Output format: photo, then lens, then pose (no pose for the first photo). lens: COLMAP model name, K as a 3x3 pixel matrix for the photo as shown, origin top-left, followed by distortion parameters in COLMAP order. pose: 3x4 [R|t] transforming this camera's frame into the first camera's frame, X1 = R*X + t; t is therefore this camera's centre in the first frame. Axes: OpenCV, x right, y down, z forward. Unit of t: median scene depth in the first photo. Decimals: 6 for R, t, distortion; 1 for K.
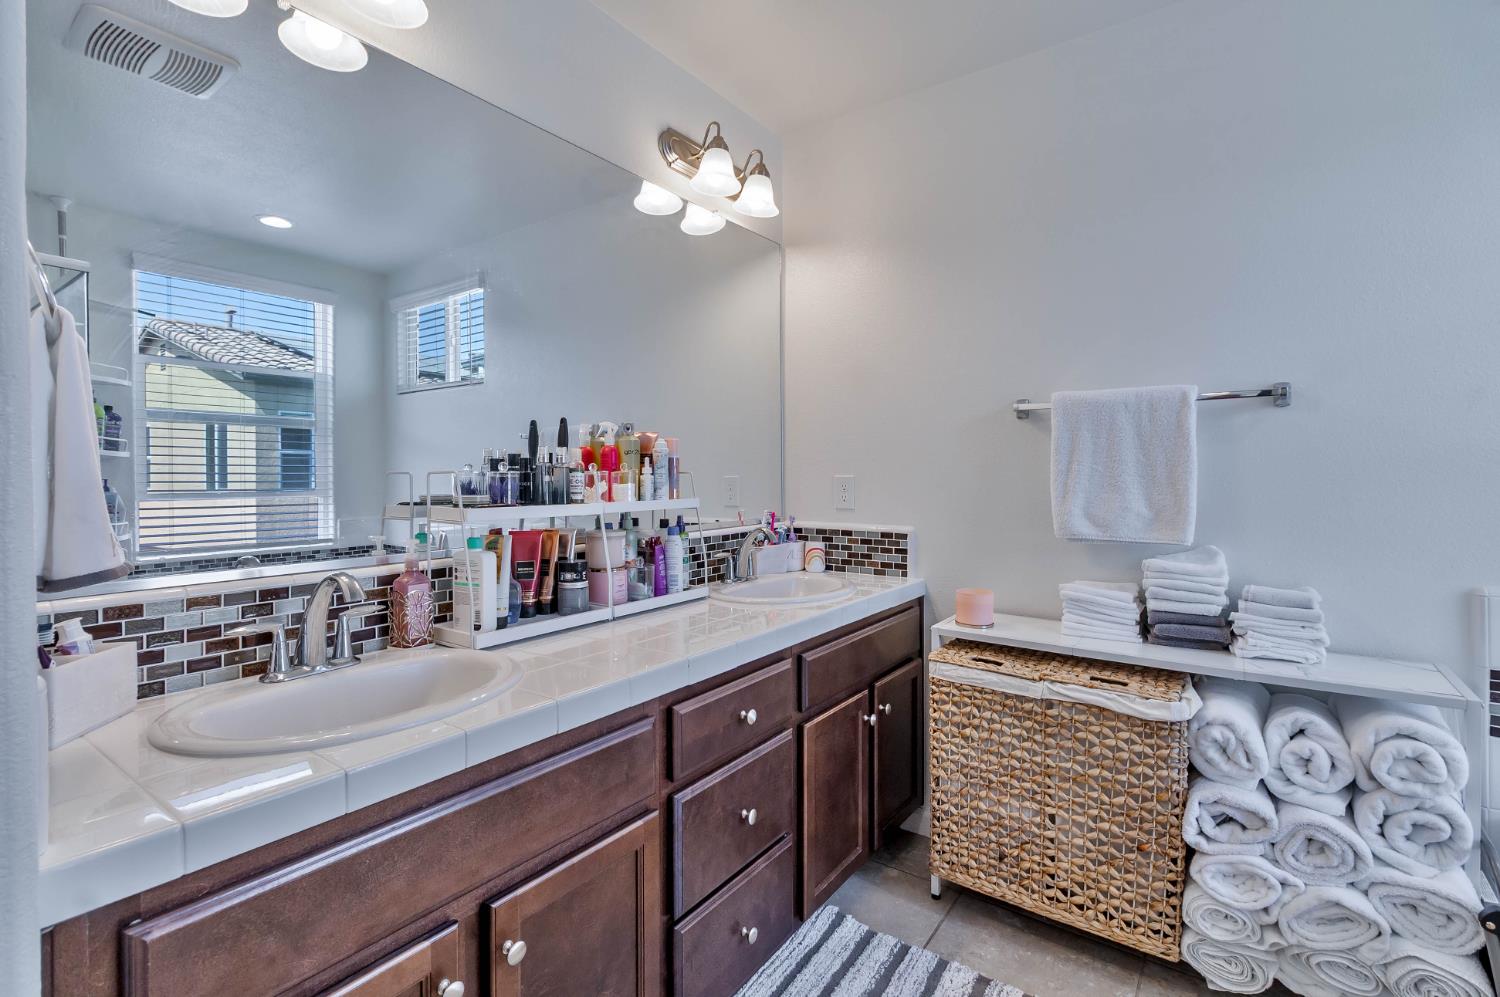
lens RADIAL K [[694.2, 0, 750.8], [0, 694.2, 482.2], [0, 0, 1]] dist [-0.002032, 0.001702]
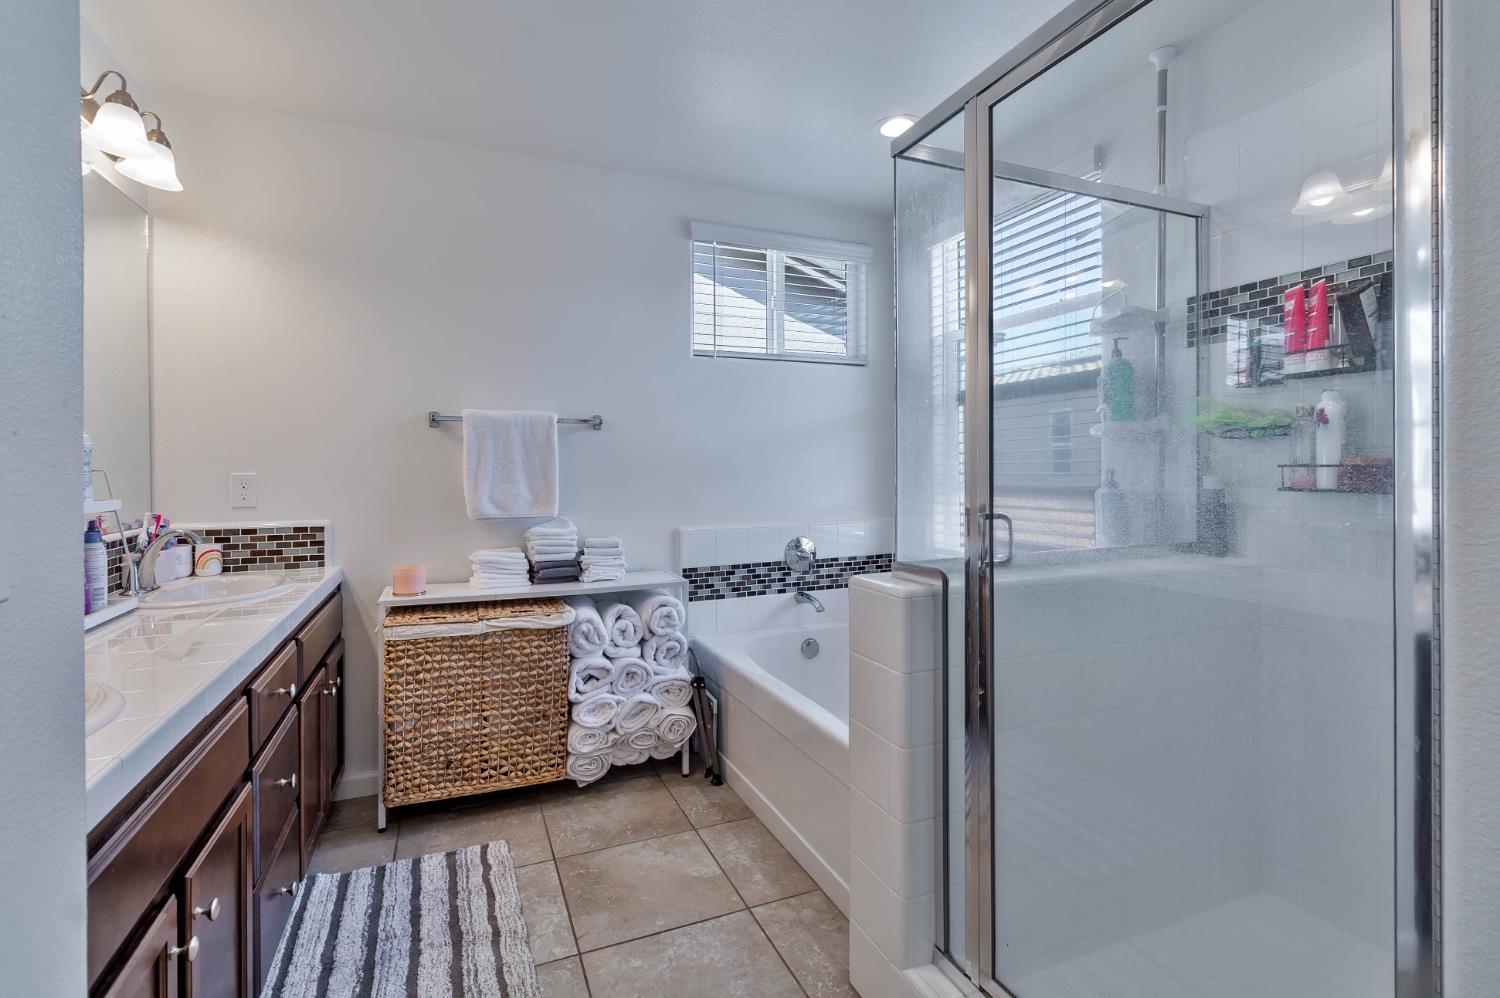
lens RADIAL K [[694.2, 0, 744.8], [0, 694.2, 486.1], [0, 0, 1]] dist [-0.002032, 0.001702]
pose [[0.513884, -0.020562, 0.857613, -0.475732], [0.014239, 0.999779, 0.015438, 0.004848], [-0.857741, 0.004278, 0.514064, -0.155917]]
